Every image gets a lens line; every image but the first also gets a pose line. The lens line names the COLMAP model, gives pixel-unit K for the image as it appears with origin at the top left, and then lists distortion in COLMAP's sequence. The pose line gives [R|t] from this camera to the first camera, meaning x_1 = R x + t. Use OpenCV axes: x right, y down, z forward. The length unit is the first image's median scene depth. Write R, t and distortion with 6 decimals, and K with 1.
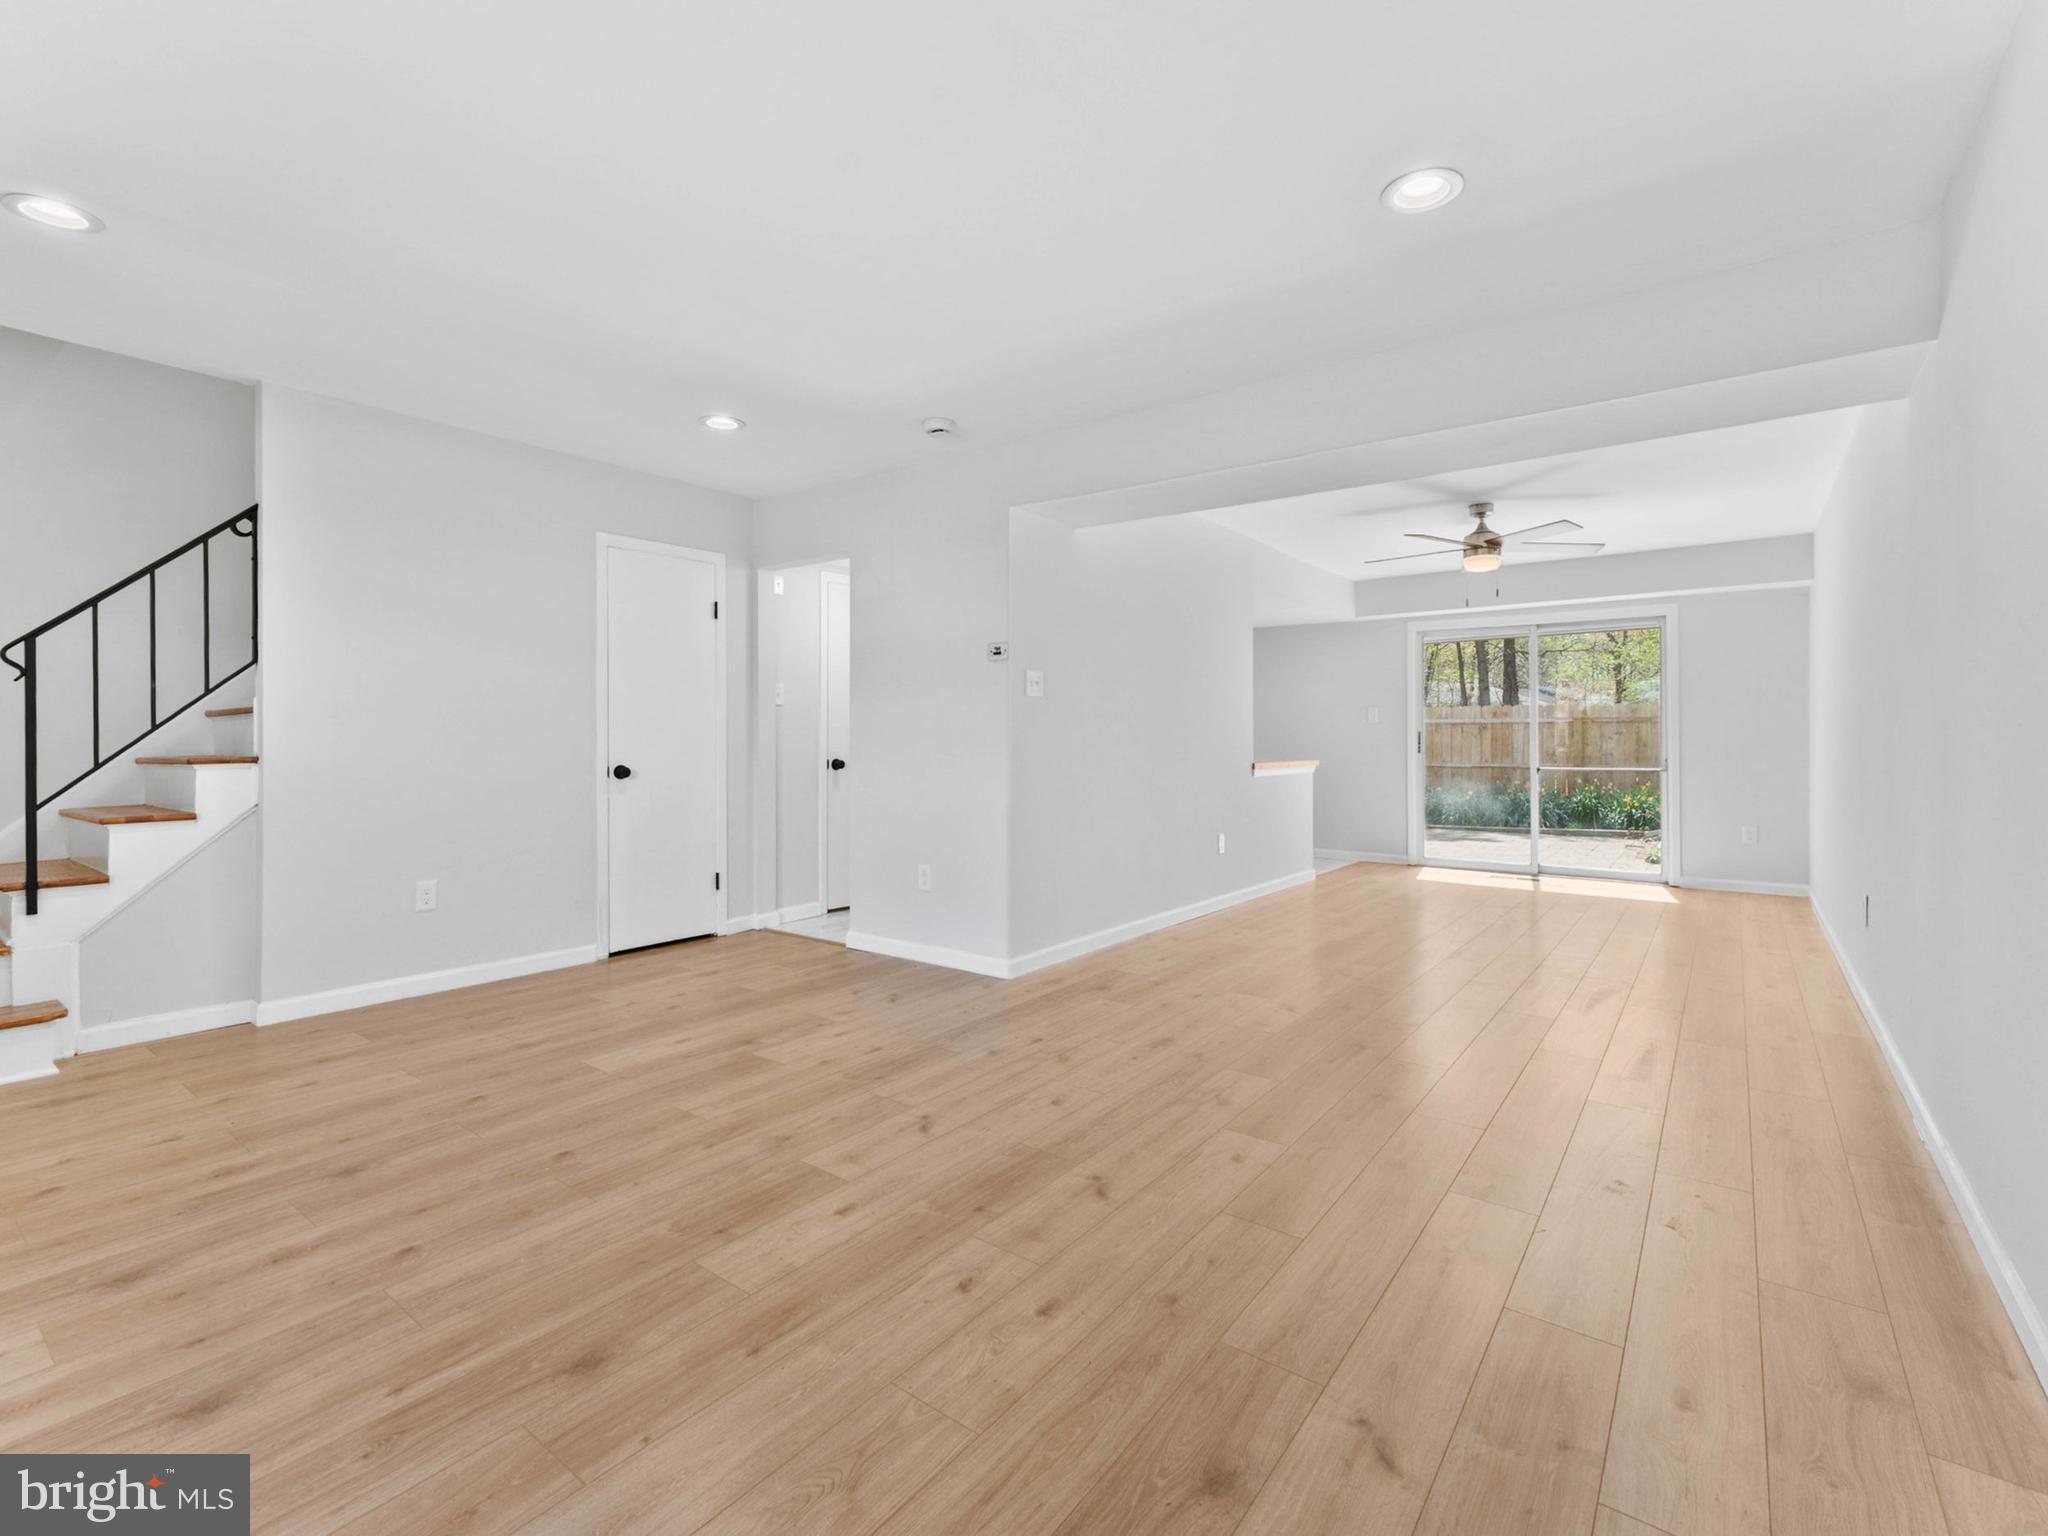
lens RADIAL K [[931.1, 0, 1006.2], [0, 931.1, 732.8], [0, 0, 1]] dist [0.001860, -0.000586]
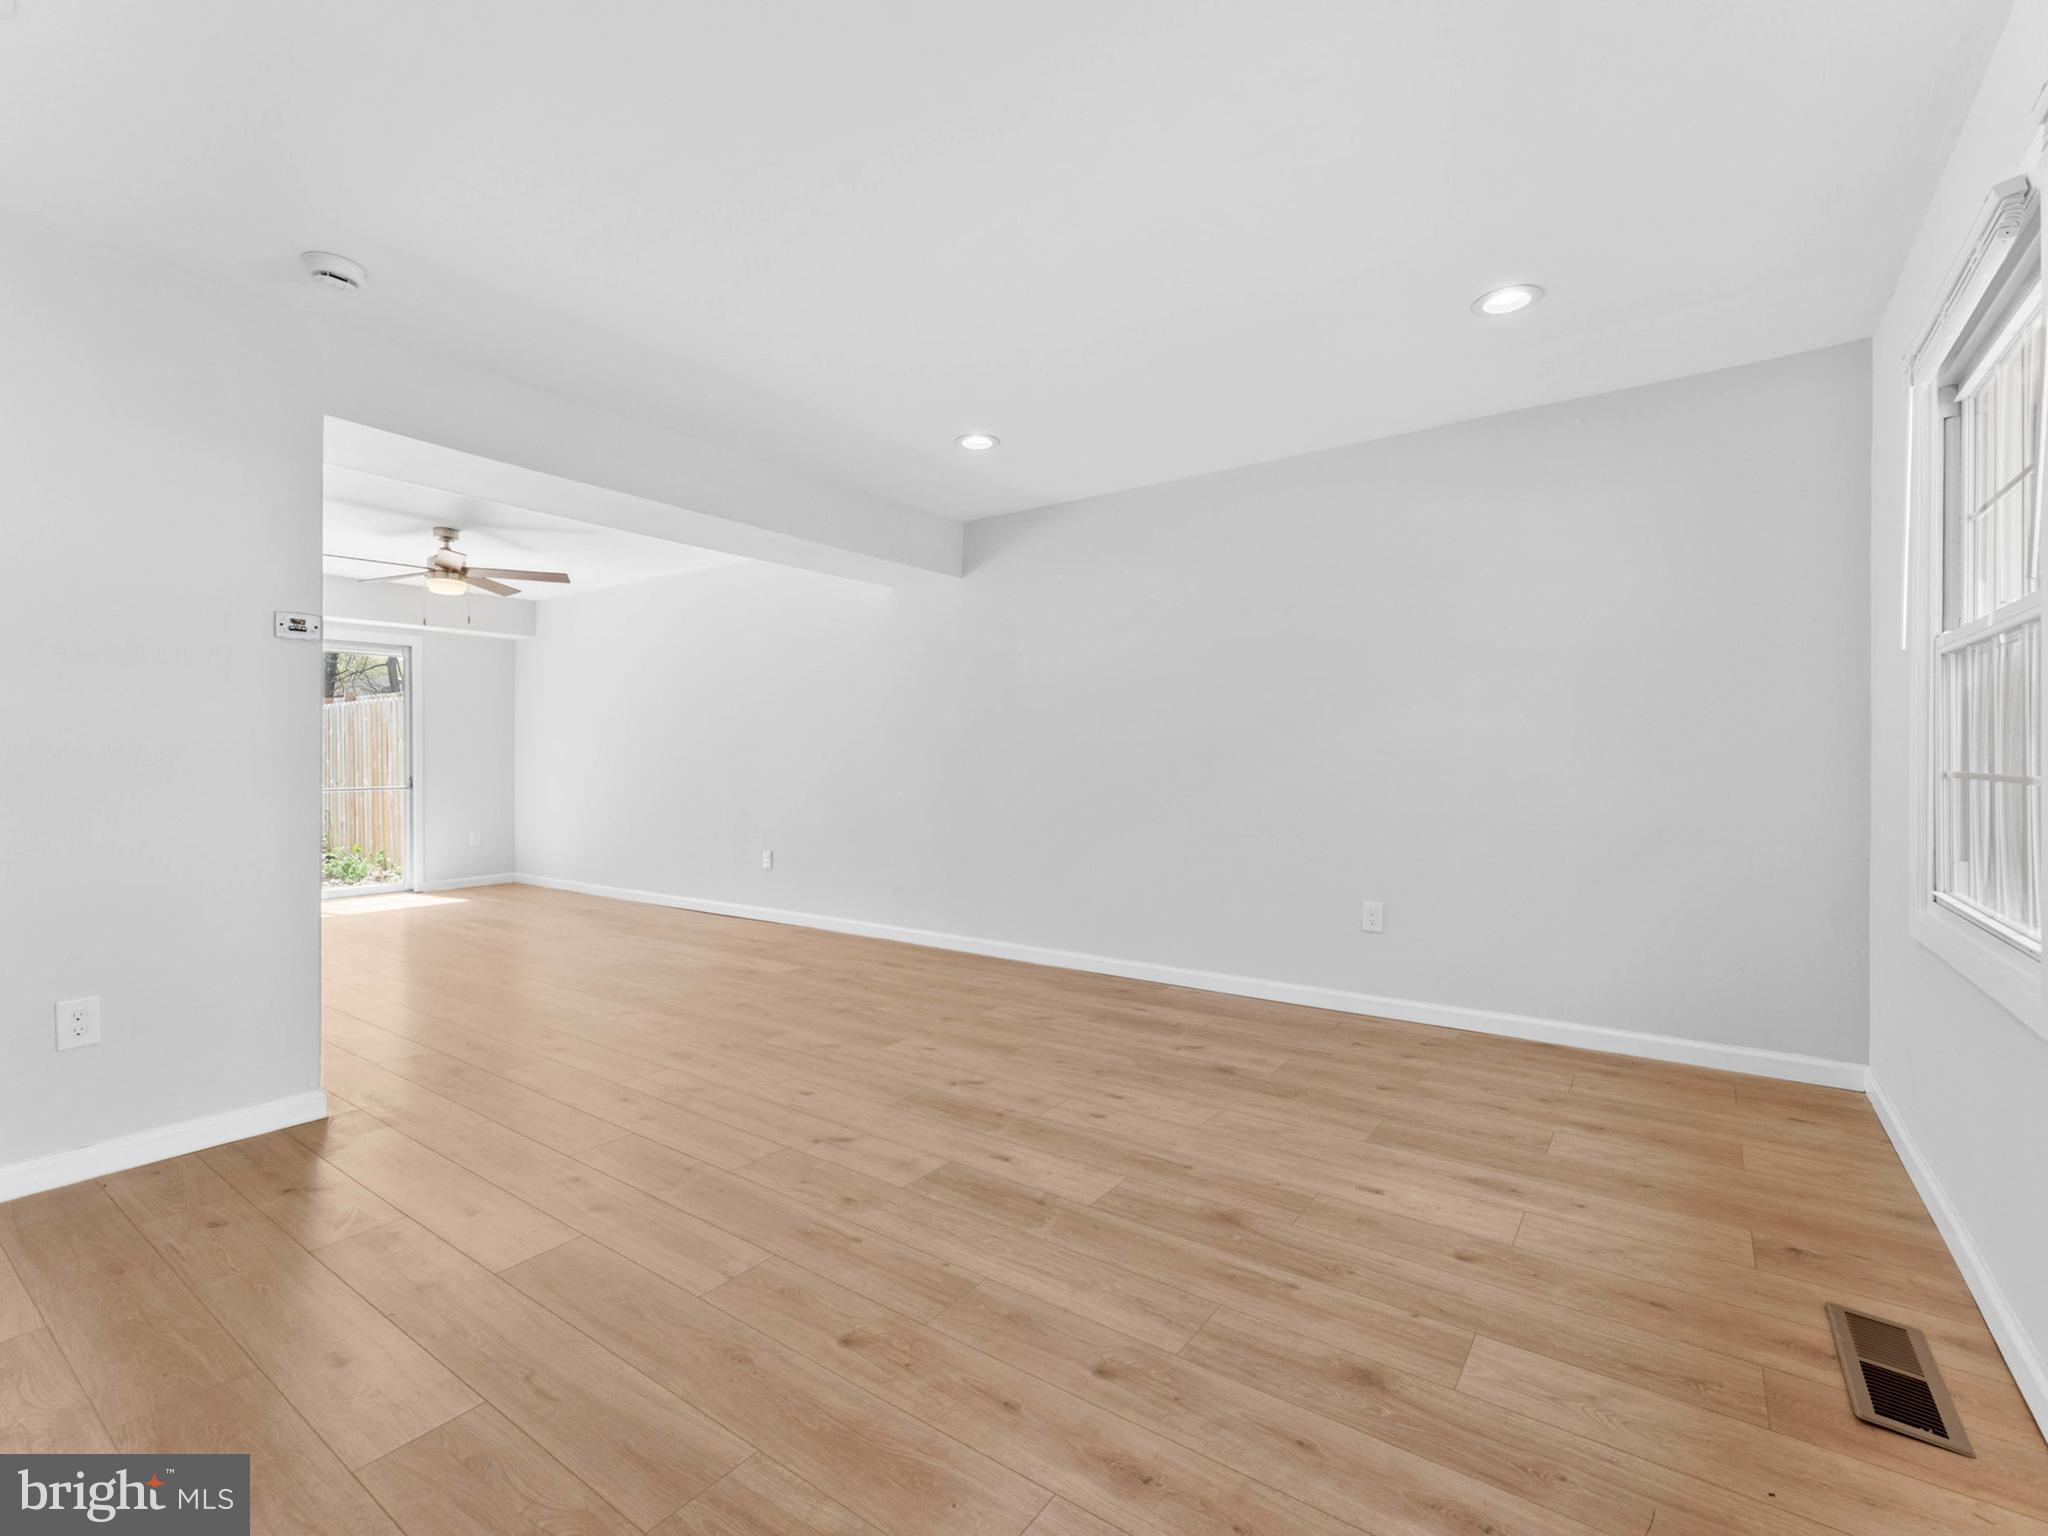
lens RADIAL K [[931.1, 0, 1040.2], [0, 931.1, 765.7], [0, 0, 1]] dist [0.001860, -0.000586]
pose [[-0.042491, -0.010121, 0.999046, -1.533260], [-0.005438, 0.999936, 0.009899, 0.003197], [-0.999082, -0.005012, -0.042543, 1.141306]]
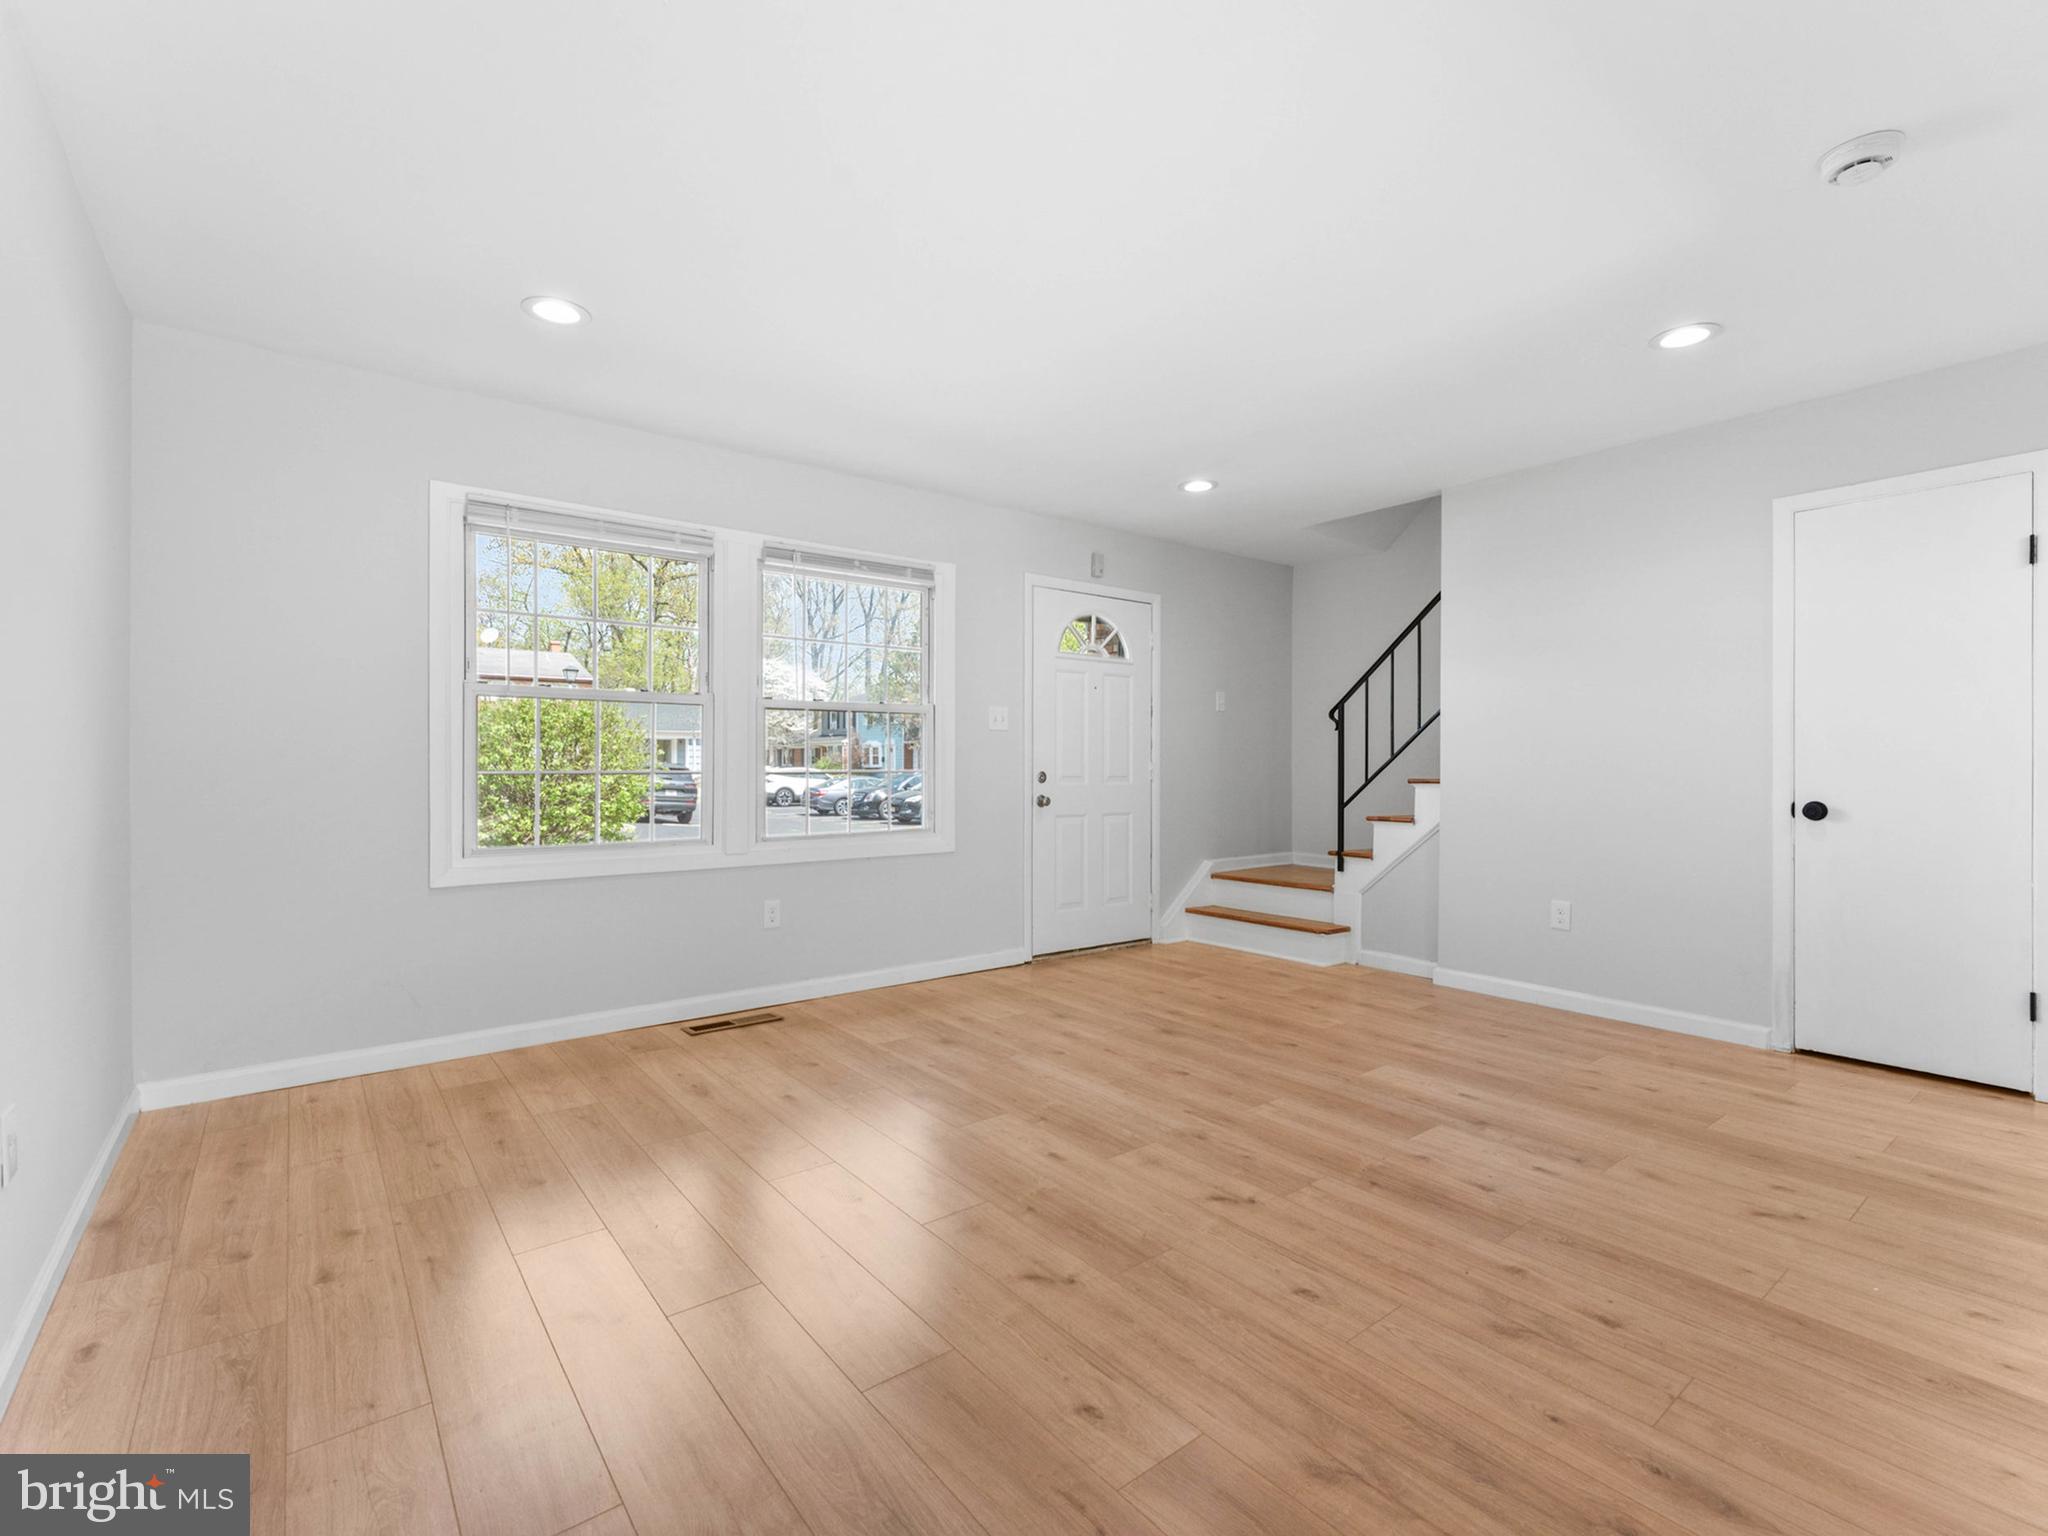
lens RADIAL K [[931.1, 0, 1038.0], [0, 931.1, 755.2], [0, 0, 1]] dist [0.001860, -0.000586]
pose [[-0.232265, -0.010913, -0.972591, 1.135167], [0.002250, 0.999928, -0.011757, 0.013656], [0.972650, -0.004919, -0.232224, 1.429173]]
